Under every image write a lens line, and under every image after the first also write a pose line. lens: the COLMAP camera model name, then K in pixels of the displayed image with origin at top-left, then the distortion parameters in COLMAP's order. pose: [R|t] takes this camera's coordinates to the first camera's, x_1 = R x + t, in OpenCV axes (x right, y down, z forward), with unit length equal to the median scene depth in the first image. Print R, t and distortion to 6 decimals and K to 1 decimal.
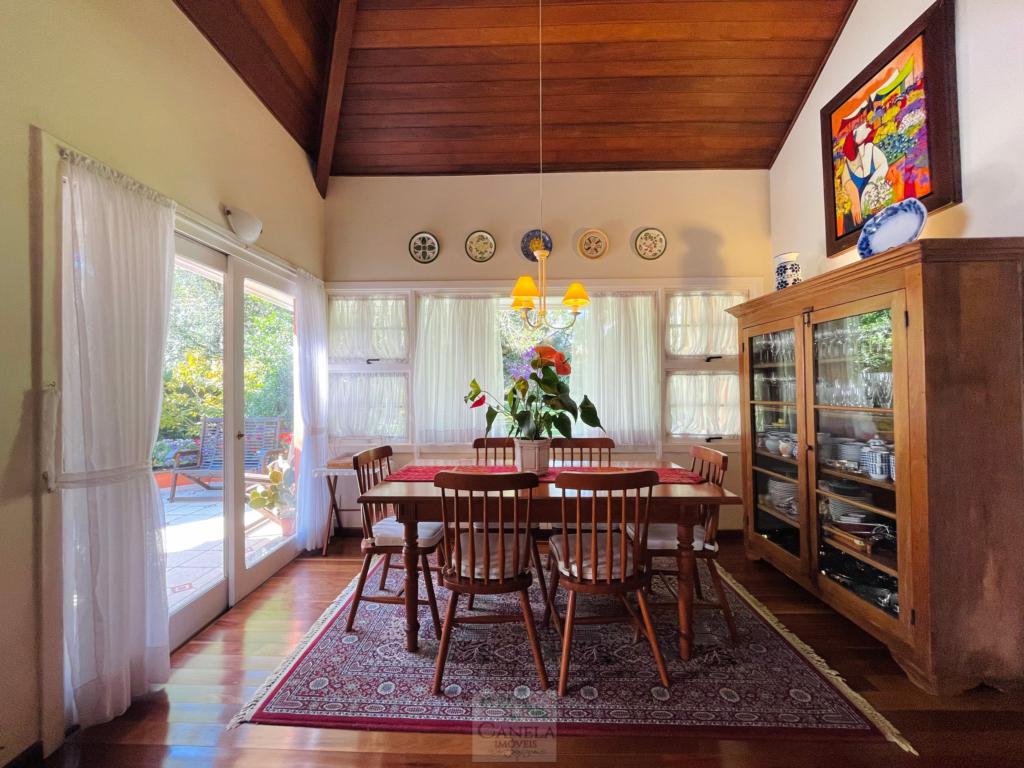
lens RADIAL K [[412.4, 0, 510.2], [0, 412.4, 383.3], [0, 0, 1]] dist [-0.005751, 0.000514]
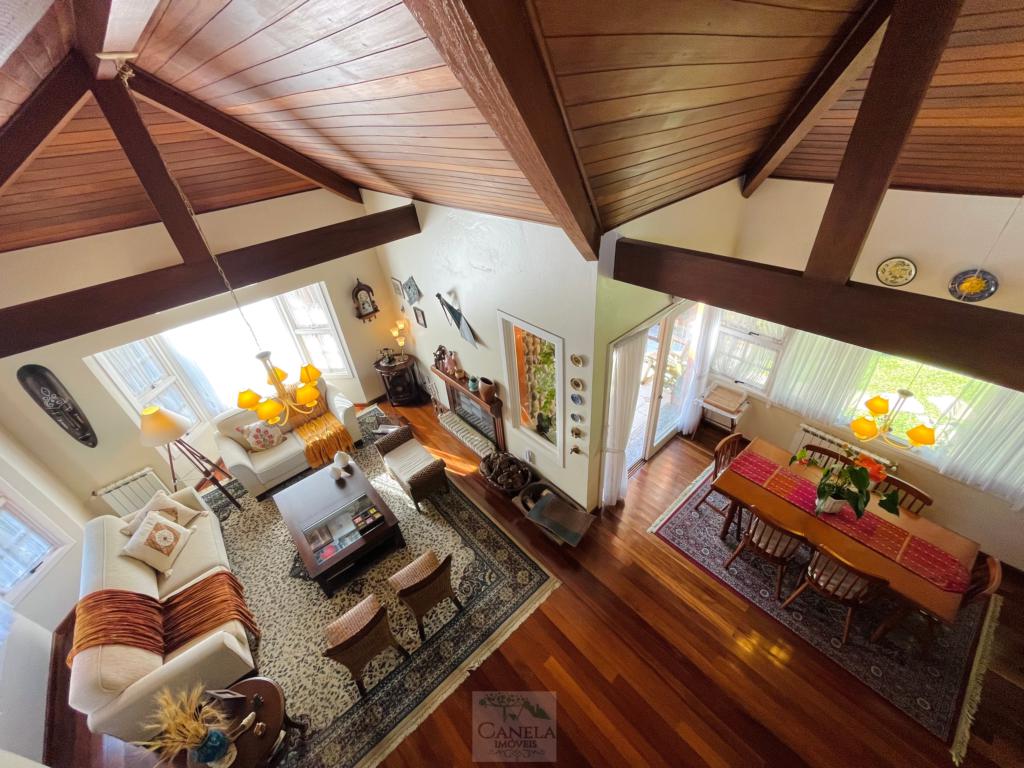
lens RADIAL K [[412.4, 0, 512.3], [0, 412.4, 384.5], [0, 0, 1]] dist [-0.005751, 0.000514]
pose [[0.676248, 0.392071, -0.623674, 0.032218], [0.079589, 0.802768, 0.590956, -0.988612], [0.732362, -0.449270, 0.511666, -0.390644]]
